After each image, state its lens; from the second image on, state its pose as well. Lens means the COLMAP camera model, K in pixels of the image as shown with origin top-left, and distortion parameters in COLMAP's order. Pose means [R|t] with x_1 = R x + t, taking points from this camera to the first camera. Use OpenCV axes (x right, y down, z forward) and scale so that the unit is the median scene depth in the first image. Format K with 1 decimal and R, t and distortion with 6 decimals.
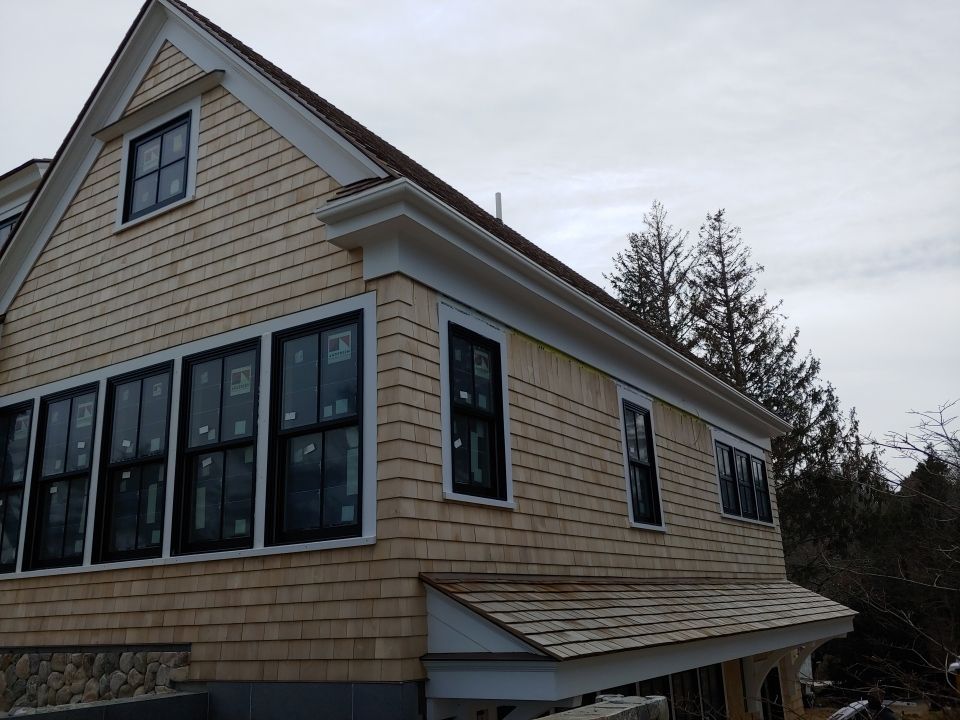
lens RADIAL K [[838.3, 0, 476.4], [0, 838.3, 363.5], [0, 0, 1]] dist [0.125062, -0.222022]
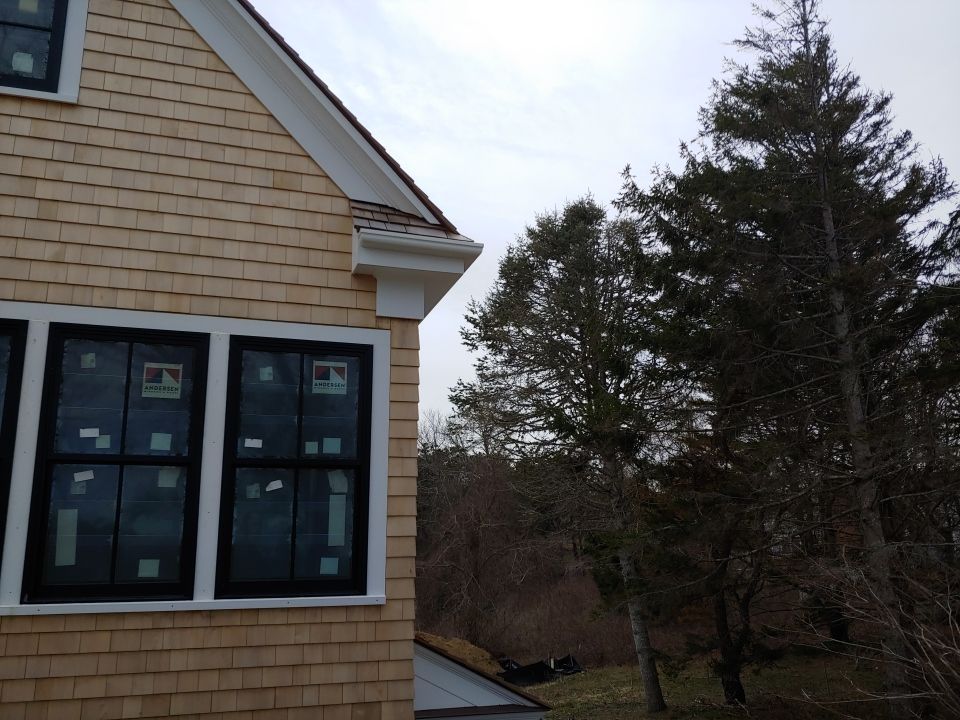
lens RADIAL K [[838.3, 0, 476.4], [0, 838.3, 363.5], [0, 0, 1]] dist [0.125062, -0.222022]
pose [[0.631986, 0.195165, 0.750003, -0.693574], [-0.232348, 0.970968, -0.056877, -0.017844], [-0.739330, -0.138316, 0.658984, 0.270084]]
